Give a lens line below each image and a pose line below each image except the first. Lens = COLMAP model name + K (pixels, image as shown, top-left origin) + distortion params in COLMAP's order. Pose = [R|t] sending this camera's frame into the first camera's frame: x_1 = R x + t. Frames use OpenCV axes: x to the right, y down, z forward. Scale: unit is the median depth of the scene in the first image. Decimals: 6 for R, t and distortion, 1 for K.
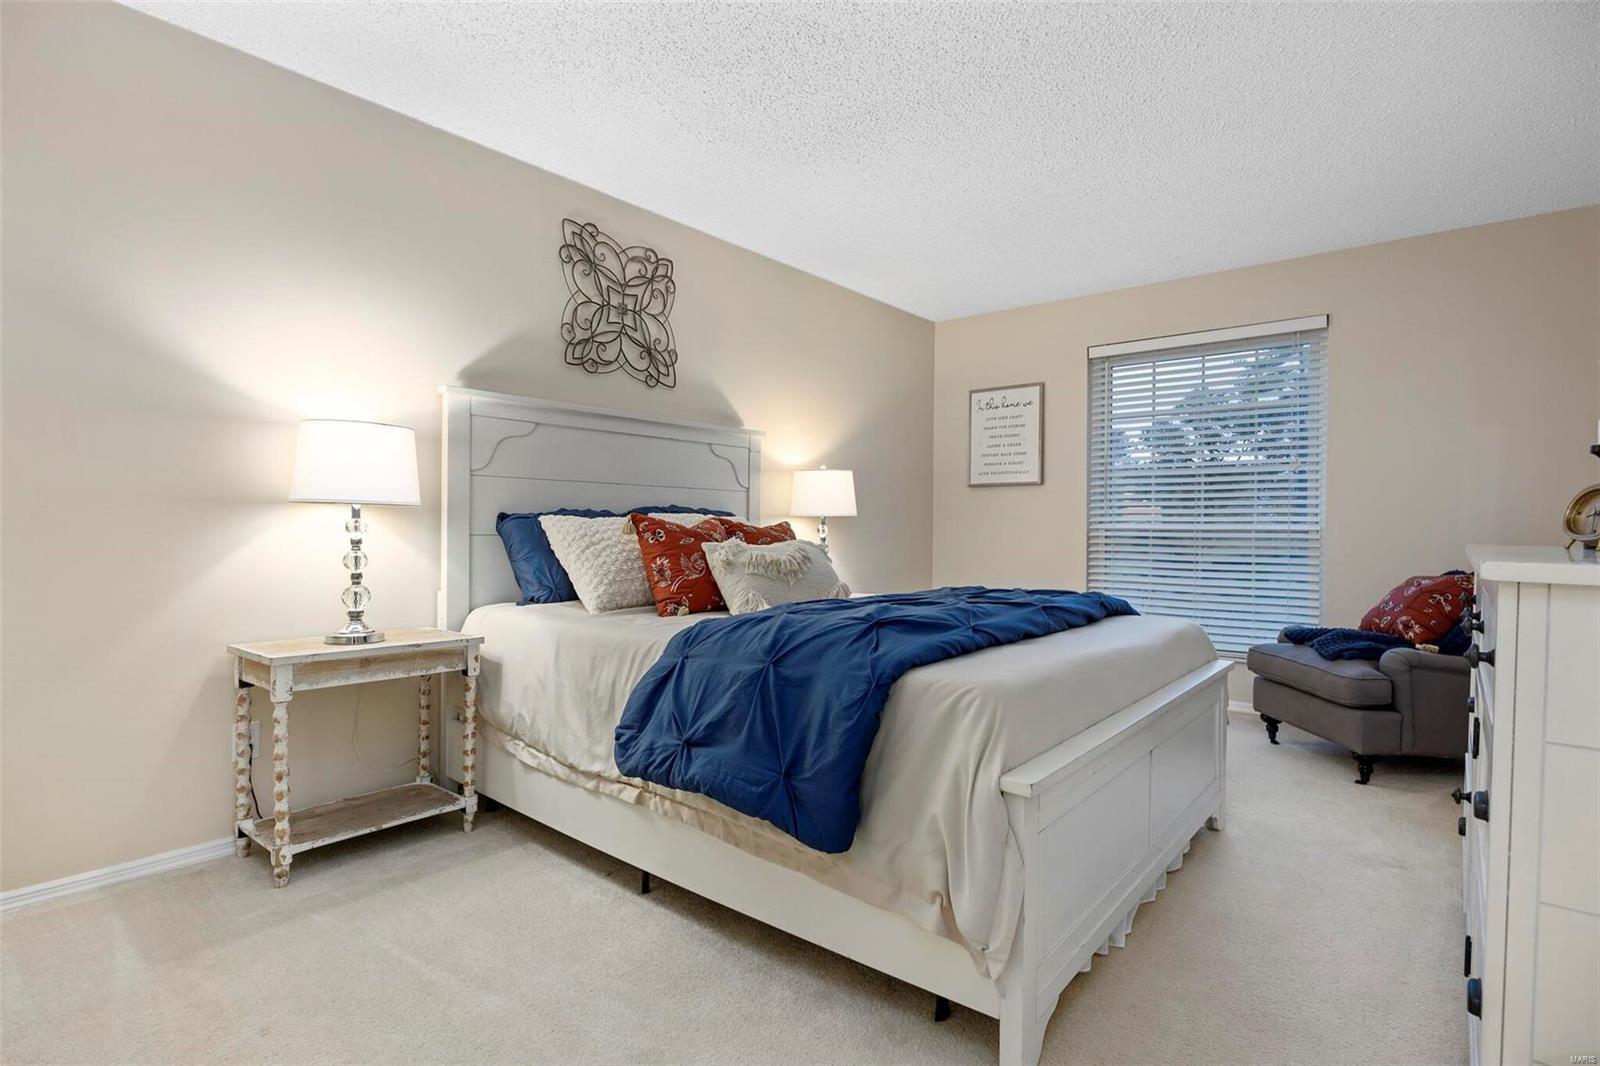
lens RADIAL K [[795.1, 0, 806.5], [0, 795.1, 531.1], [0, 0, 1]] dist [-0.003871, -0.000331]
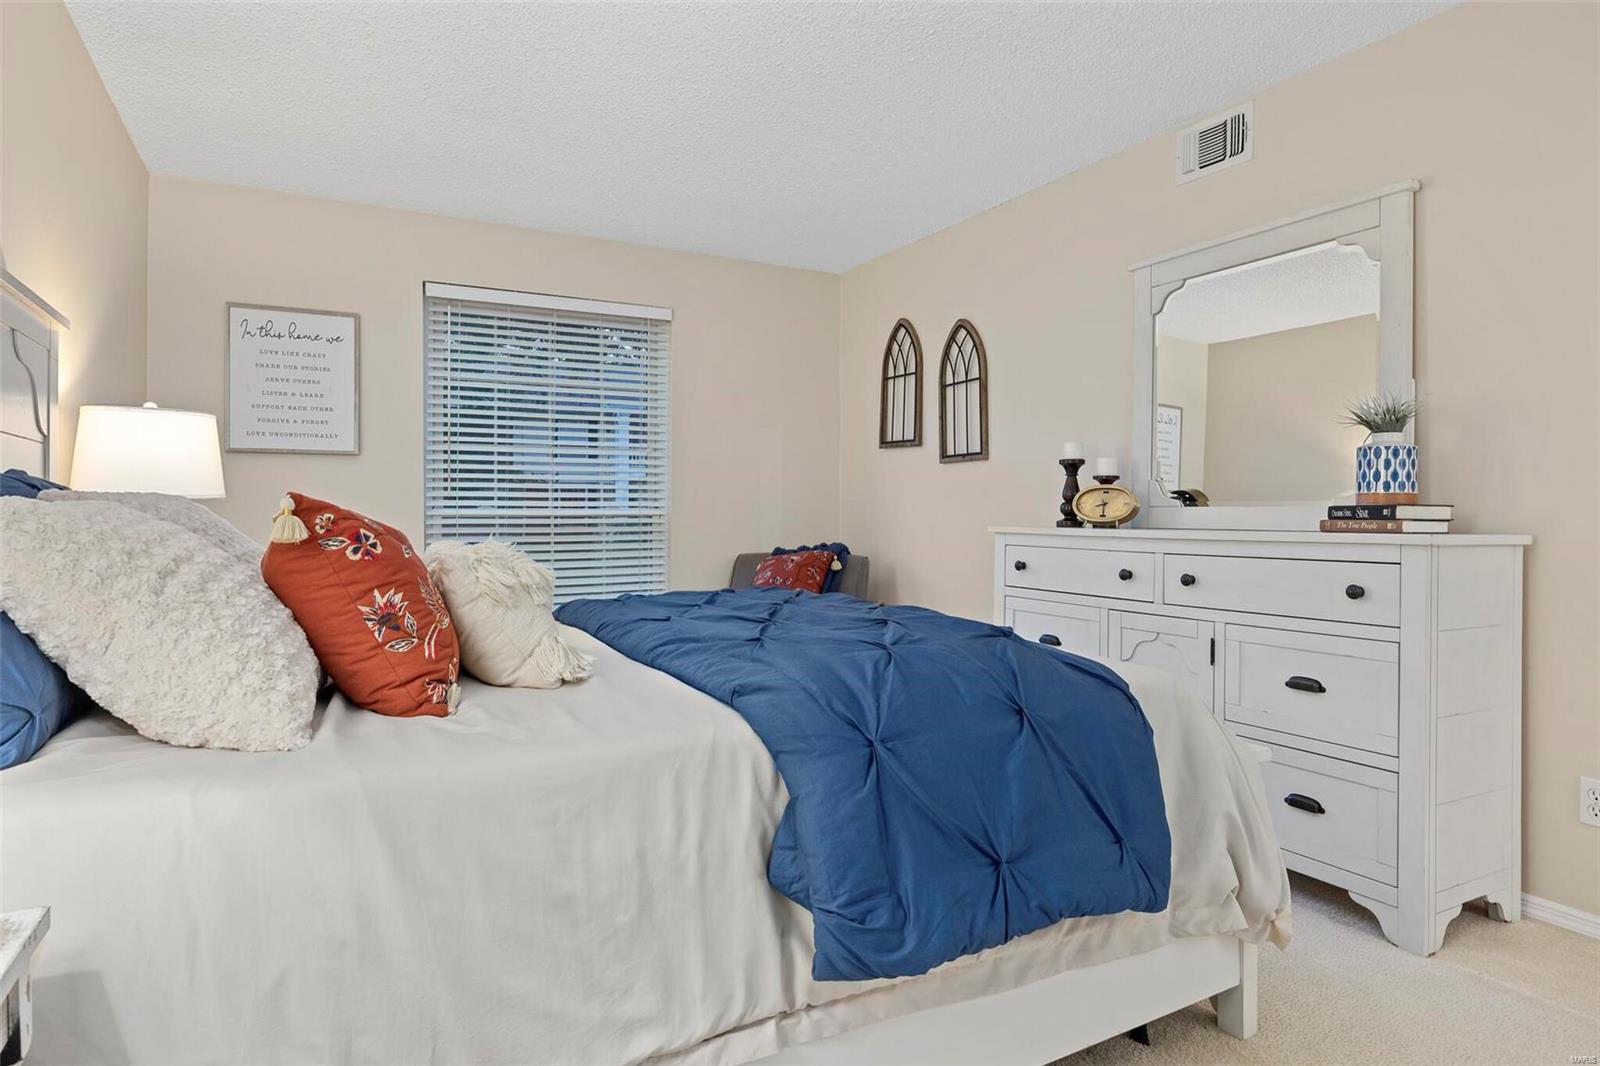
lens RADIAL K [[904.4, 0, 811.2], [0, 904.4, 523.8], [0, 0, 1]] dist [-0.021154, -0.000227]
pose [[0.375986, -0.018411, 0.926443, -0.468093], [0.008181, 0.999830, 0.016549, -0.009463], [-0.926589, 0.001357, 0.376072, 0.470075]]
